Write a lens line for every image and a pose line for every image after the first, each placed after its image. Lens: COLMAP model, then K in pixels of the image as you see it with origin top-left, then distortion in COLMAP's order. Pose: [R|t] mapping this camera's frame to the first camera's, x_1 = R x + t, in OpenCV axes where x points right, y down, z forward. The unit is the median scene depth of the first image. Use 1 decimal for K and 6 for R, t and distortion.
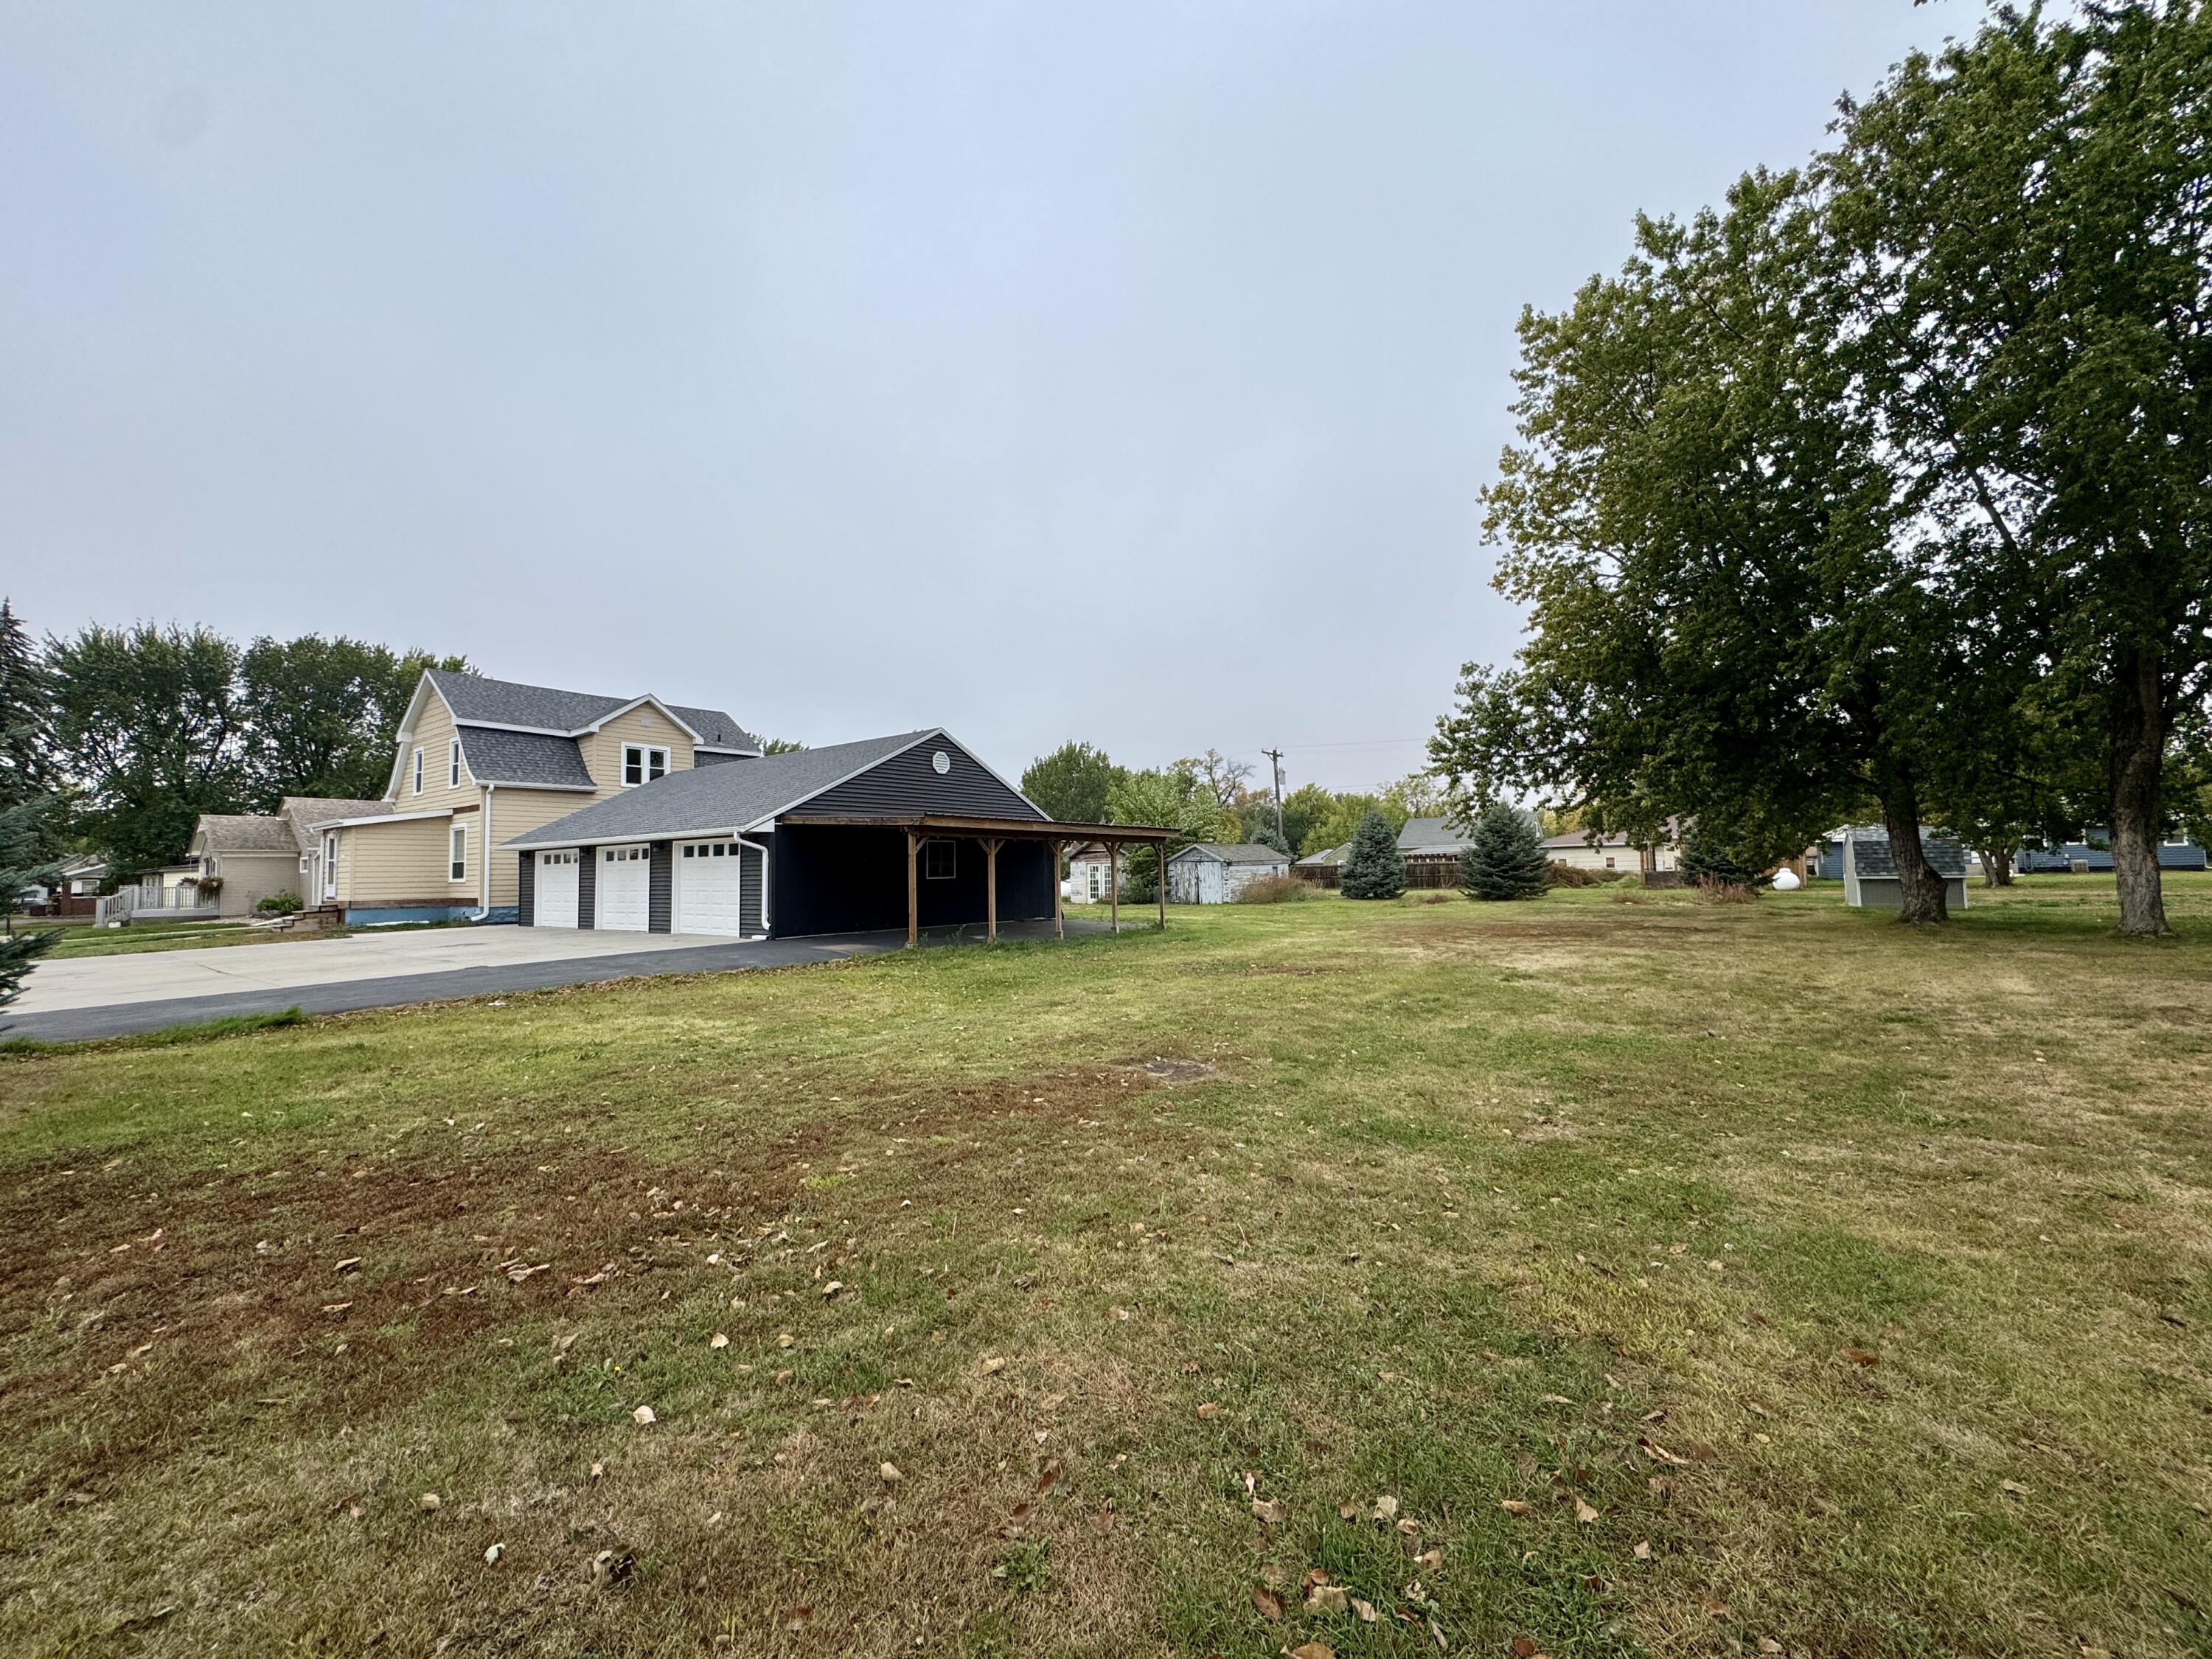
lens RADIAL K [[888.7, 0, 1094.4], [0, 888.7, 819.7], [0, 0, 1]] dist [-0.002504, 0.000028]
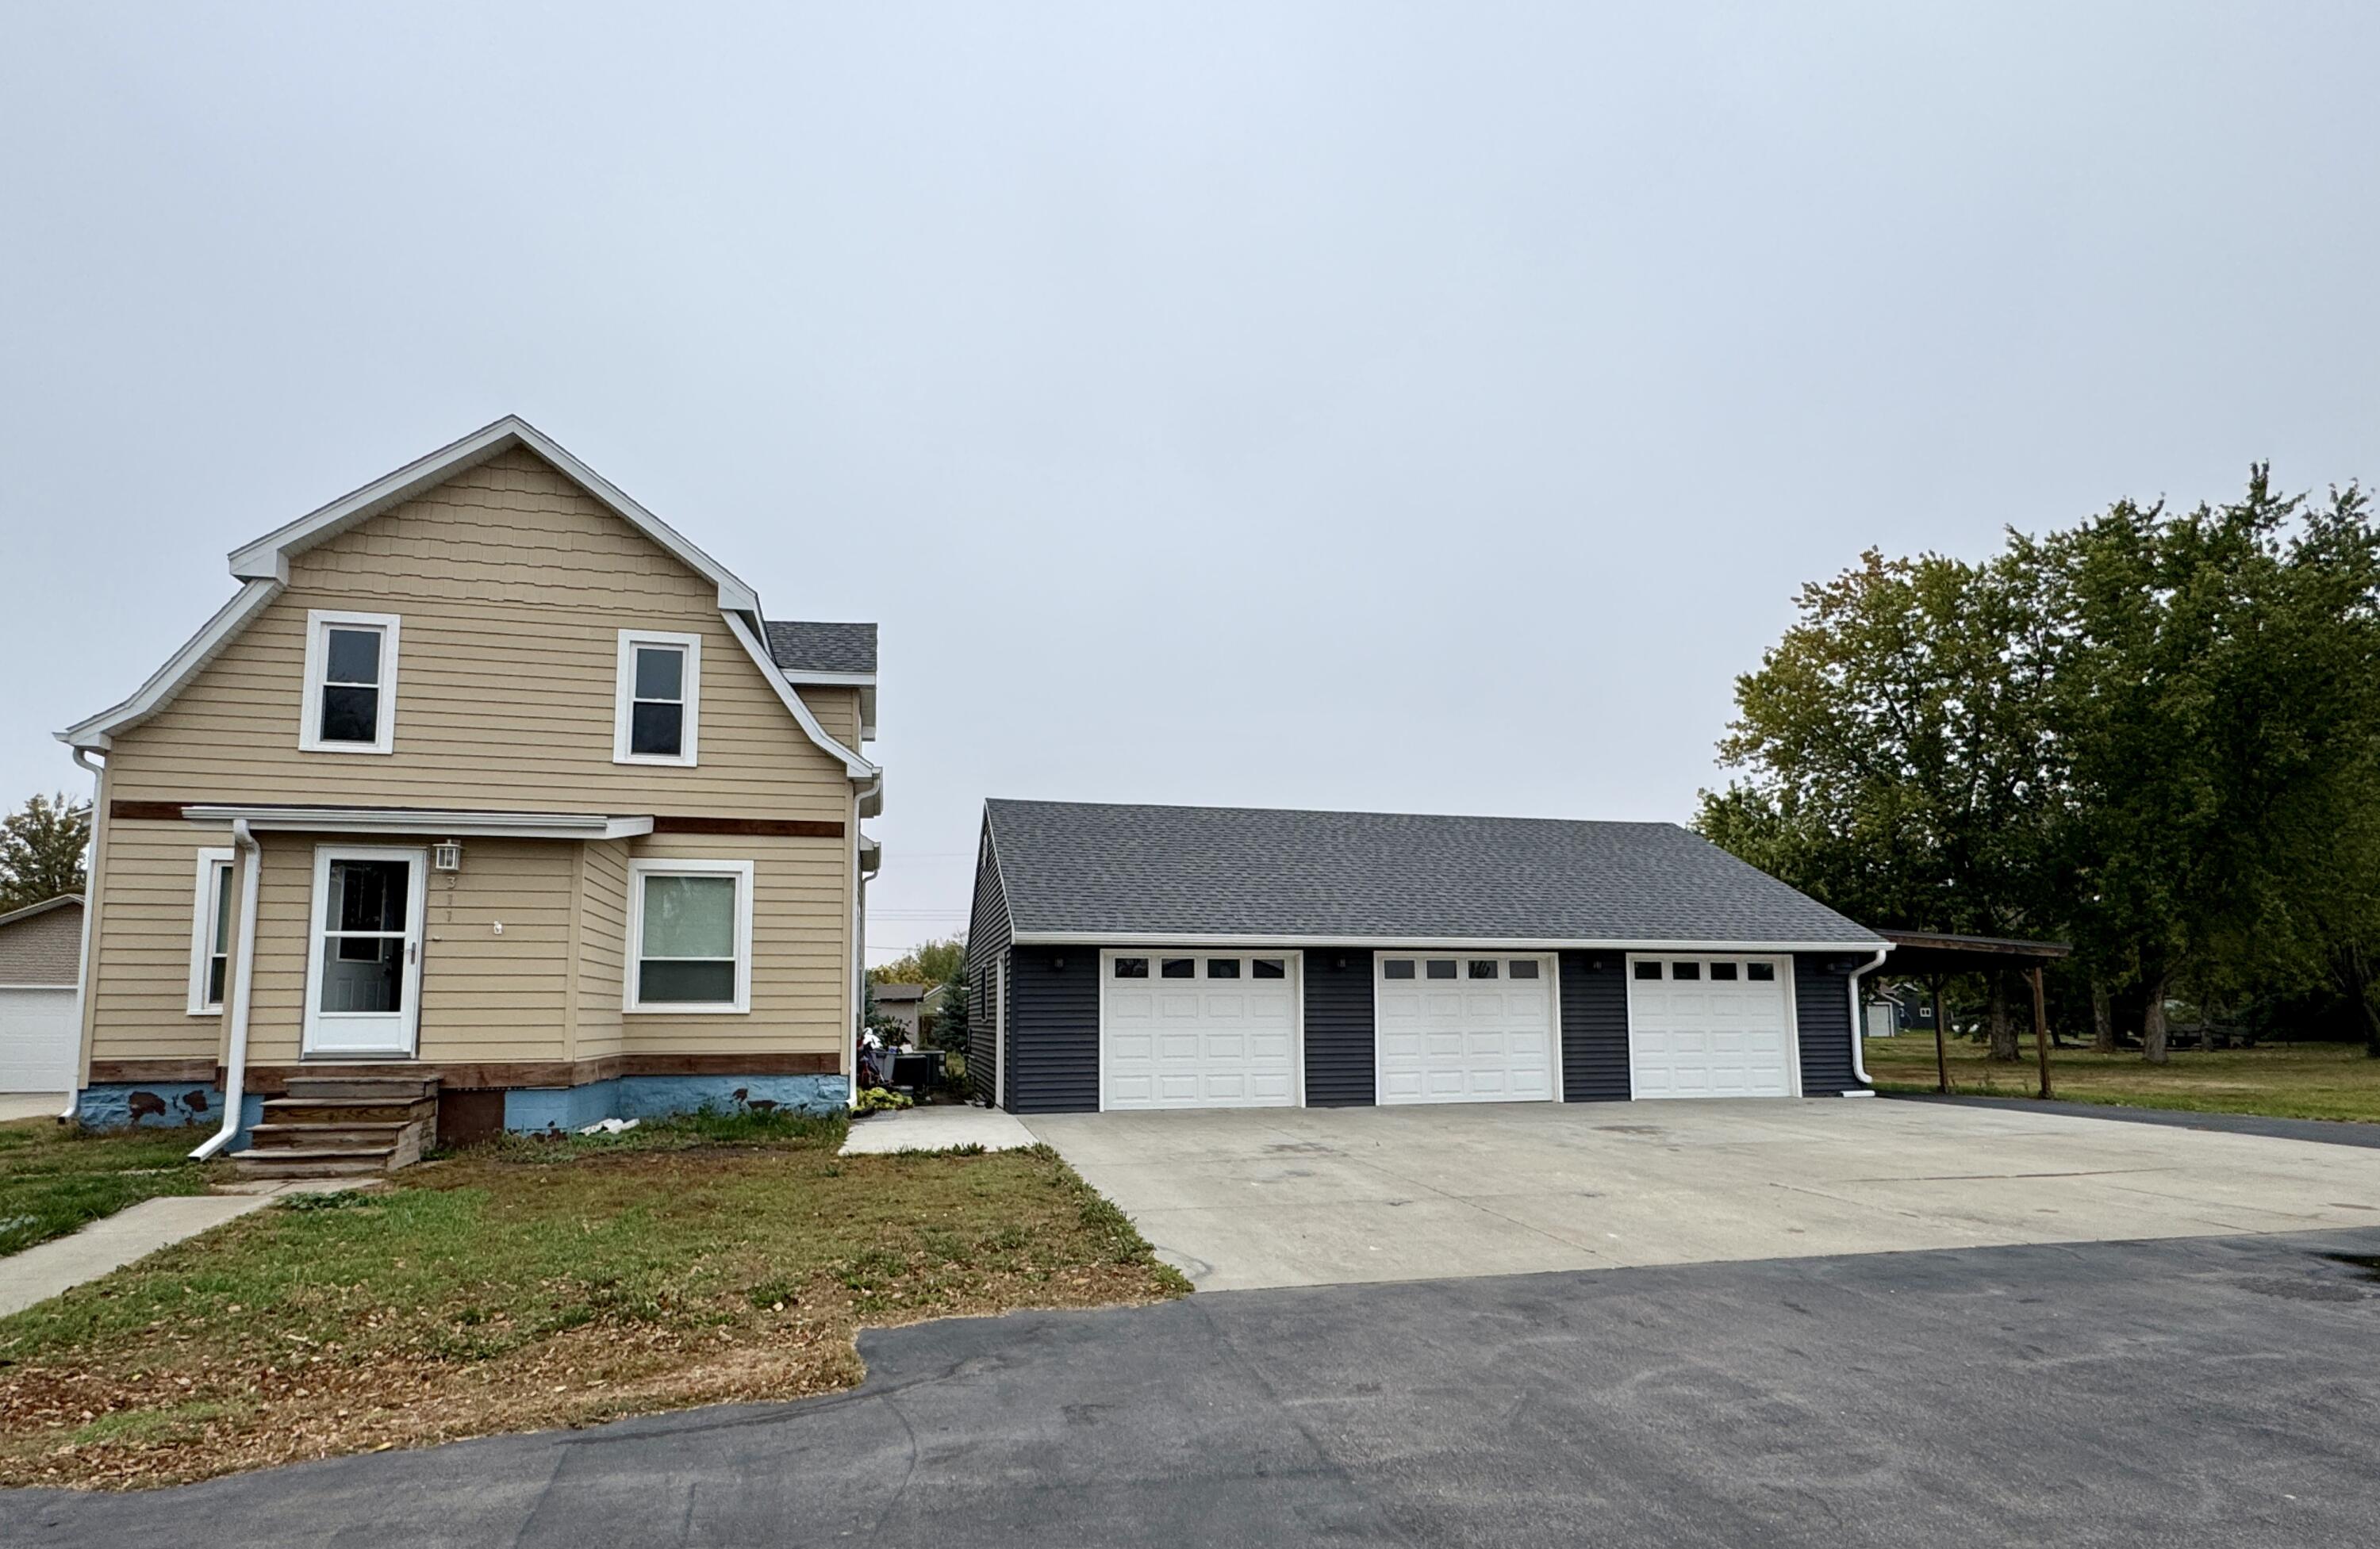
lens RADIAL K [[1265.0, 0, 1190.4], [0, 1265.0, 879.1], [0, 0, 1]] dist [-0.004086, -0.000969]
pose [[0.631038, 0.100367, 0.769232, -1.037254], [-0.055187, 0.994891, -0.084538, 0.048816], [-0.773786, 0.010895, 0.633353, 0.505738]]
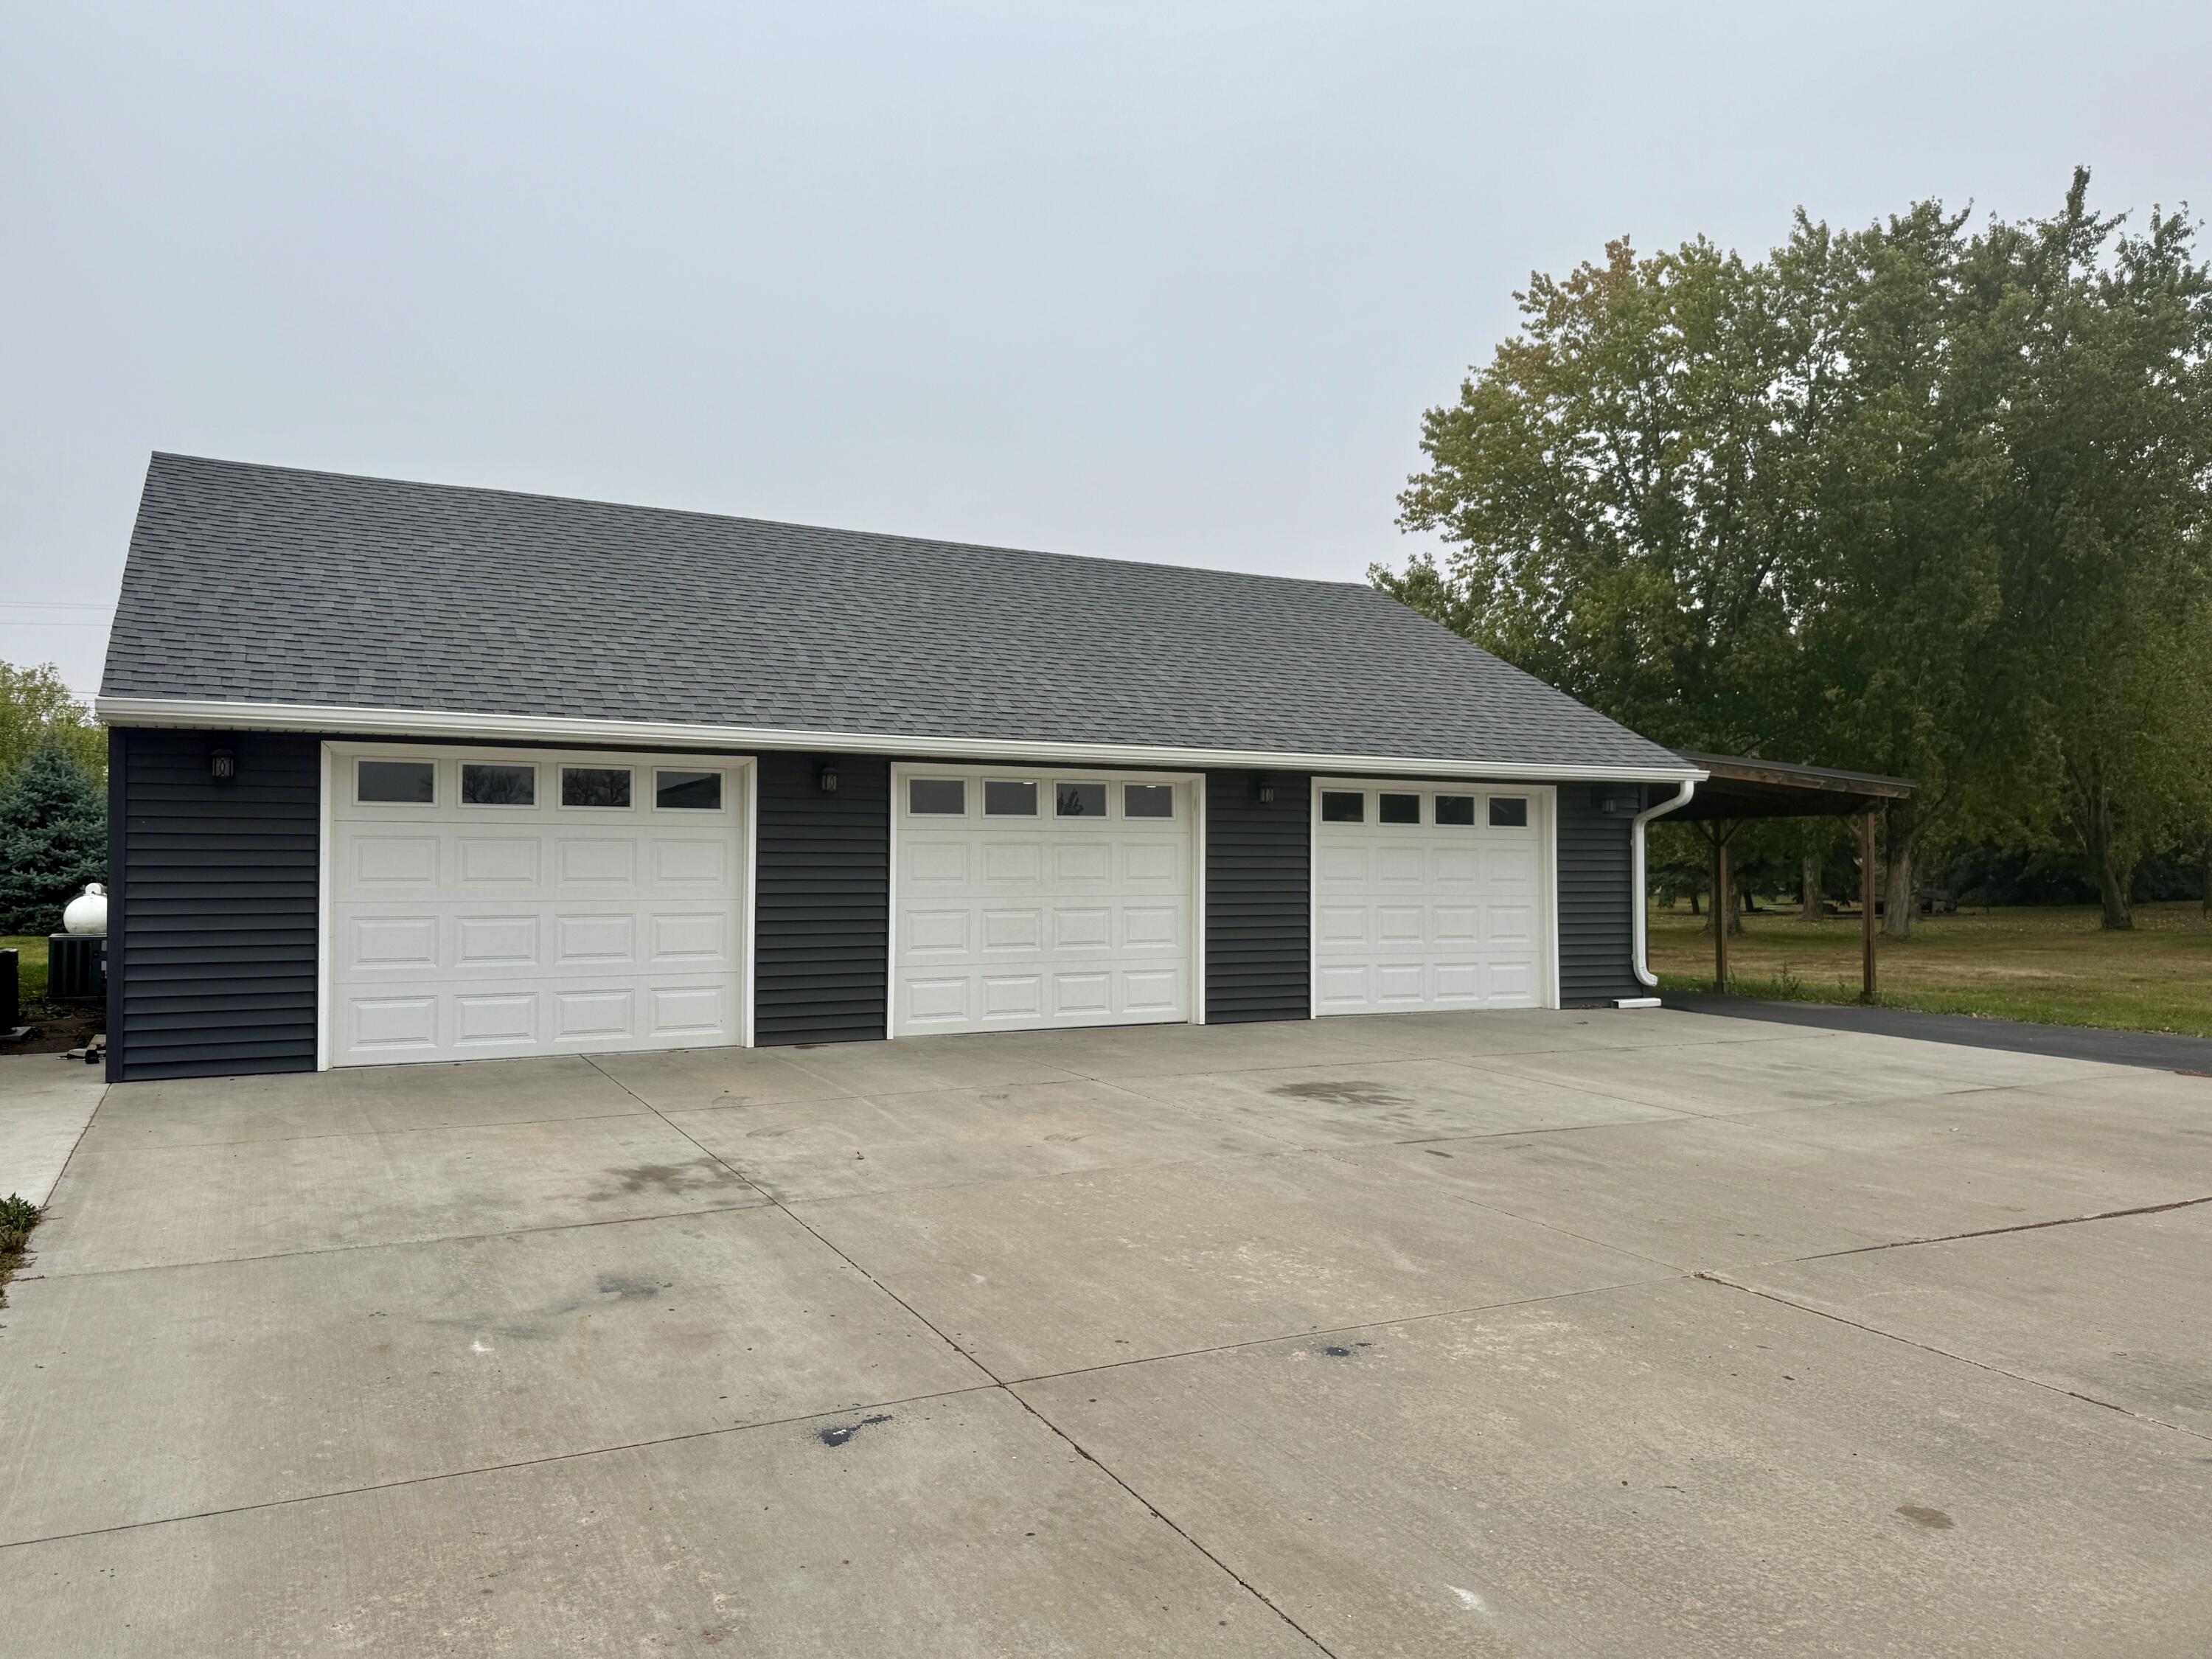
lens RADIAL K [[1605.4, 0, 1109.1], [0, 1605.4, 776.4], [0, 0, 1]] dist [0.051184, -0.001354]
pose [[0.418219, 0.070229, 0.905627, -0.862503], [-0.068056, 0.996627, -0.045857, 0.046257], [-0.905793, -0.042455, 0.421588, 0.595339]]
